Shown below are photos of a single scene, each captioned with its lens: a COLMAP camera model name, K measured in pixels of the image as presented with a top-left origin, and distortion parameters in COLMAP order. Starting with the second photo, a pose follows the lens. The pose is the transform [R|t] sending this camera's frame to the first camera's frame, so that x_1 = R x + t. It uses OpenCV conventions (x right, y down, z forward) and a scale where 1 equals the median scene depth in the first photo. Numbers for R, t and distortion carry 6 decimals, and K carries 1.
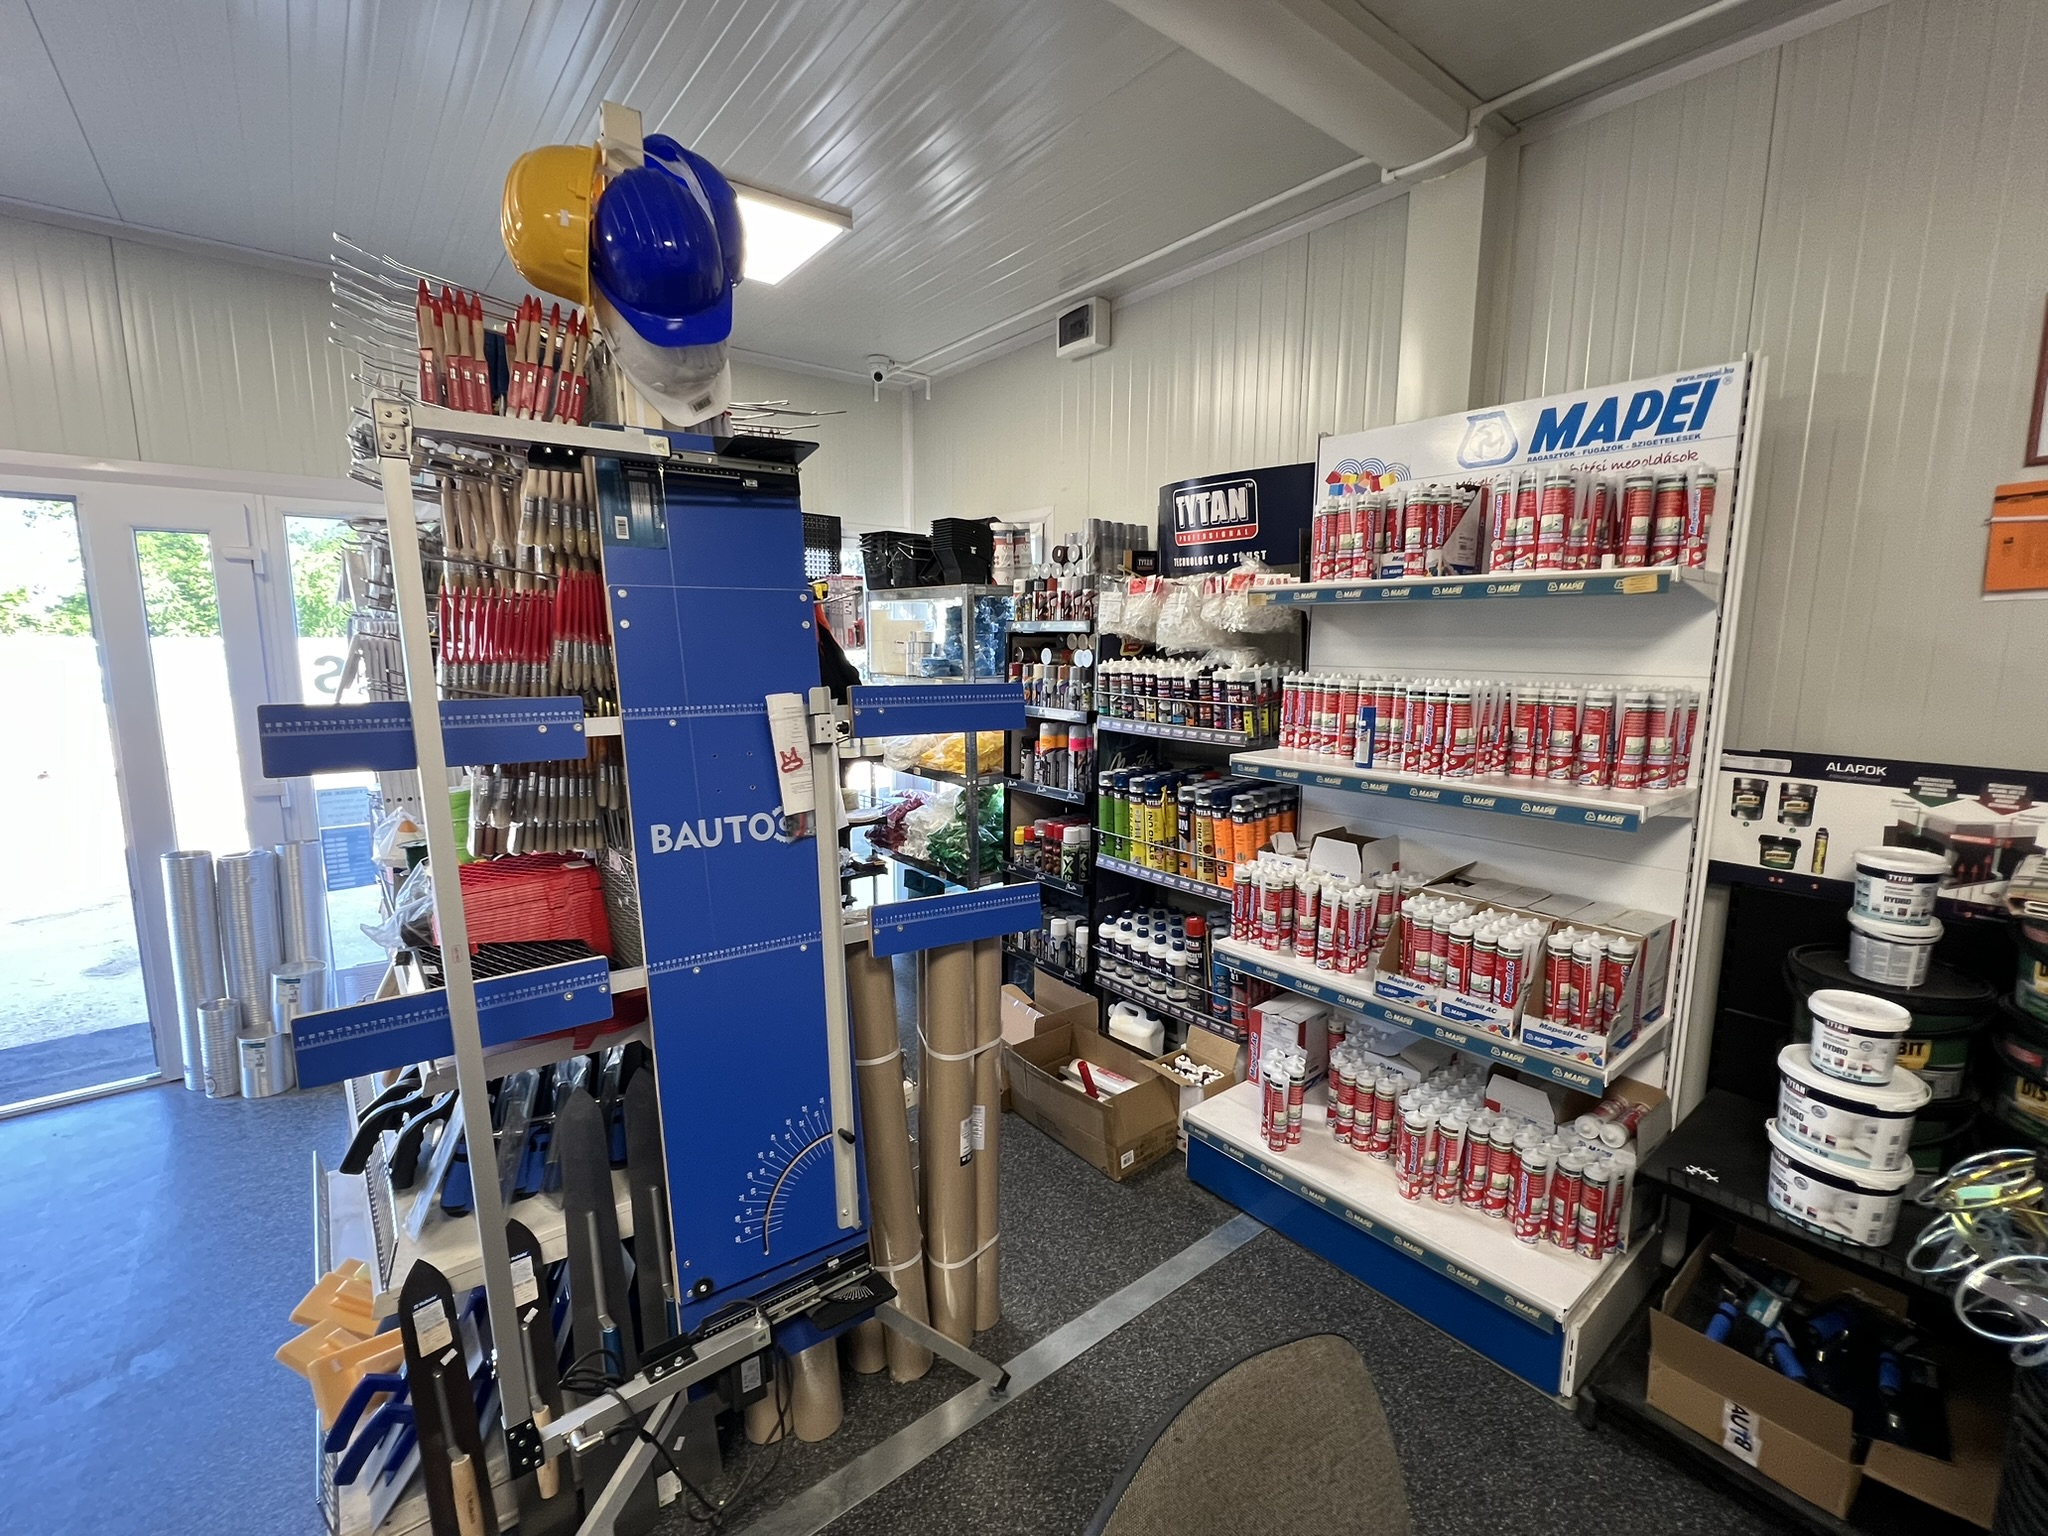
lens RADIAL K [[890.1, 0, 1024.4], [0, 890.1, 772.6], [0, 0, 1]] dist [0.003986, 0.000099]
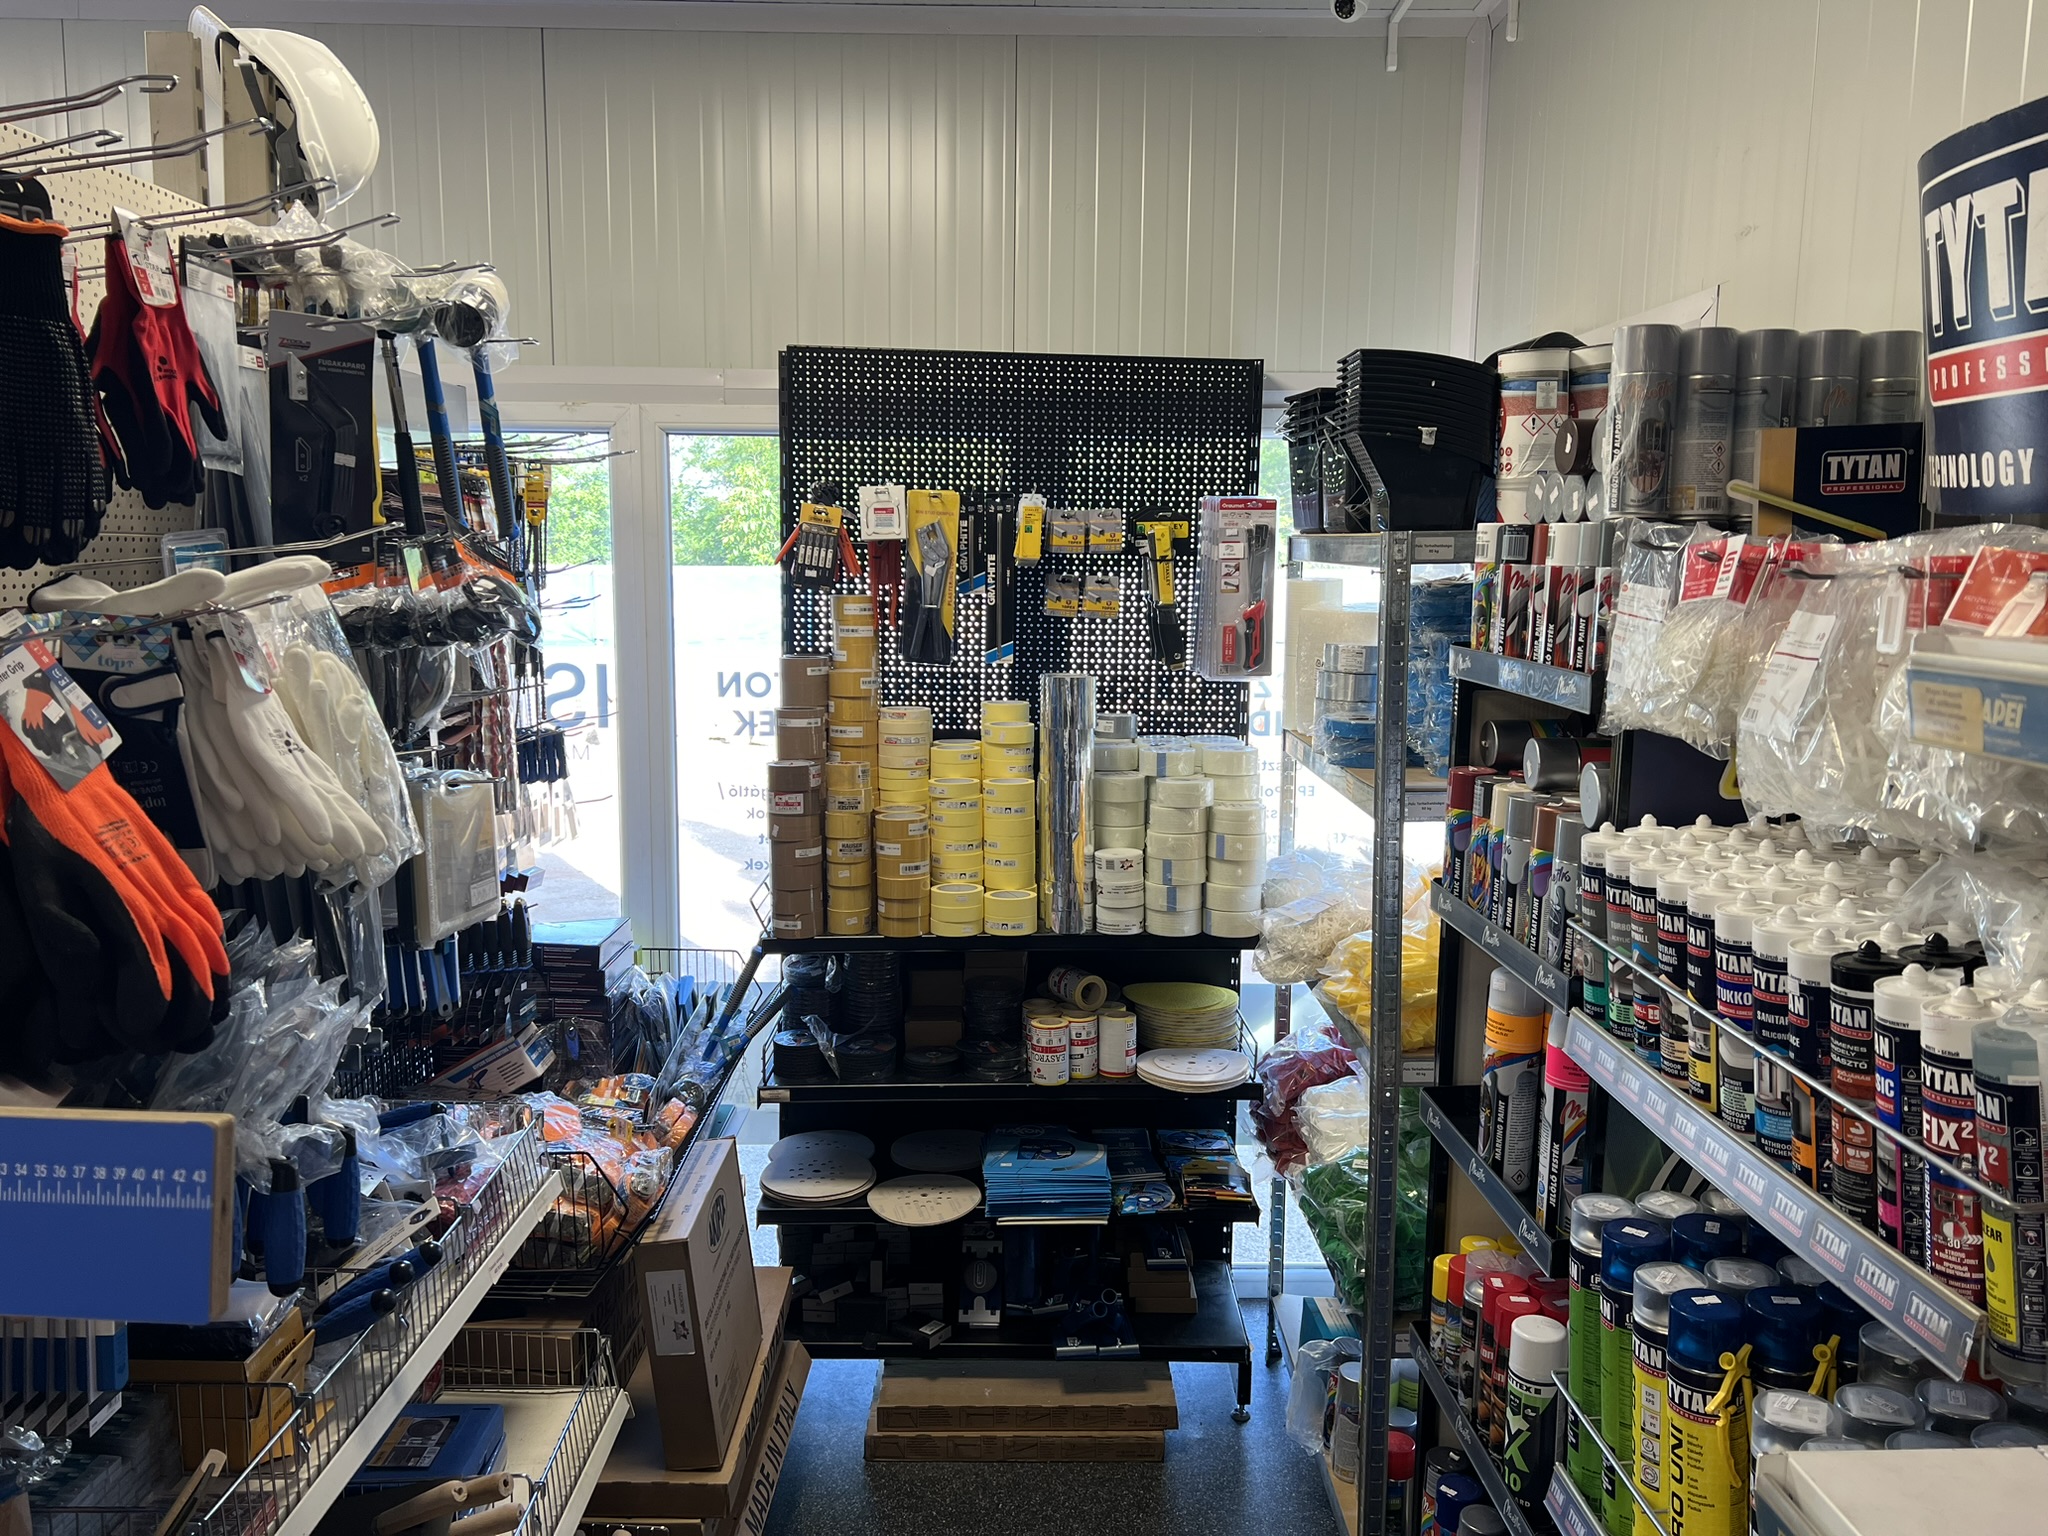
lens RADIAL K [[1555.1, 0, 1023.2], [0, 1555.1, 761.5], [0, 0, 1]] dist [0.001207, -0.000915]
pose [[0.792462, 0.083431, -0.604188, 0.262794], [-0.094736, 0.995415, 0.013197, -0.147335], [0.602519, 0.046780, 0.796733, 0.538007]]
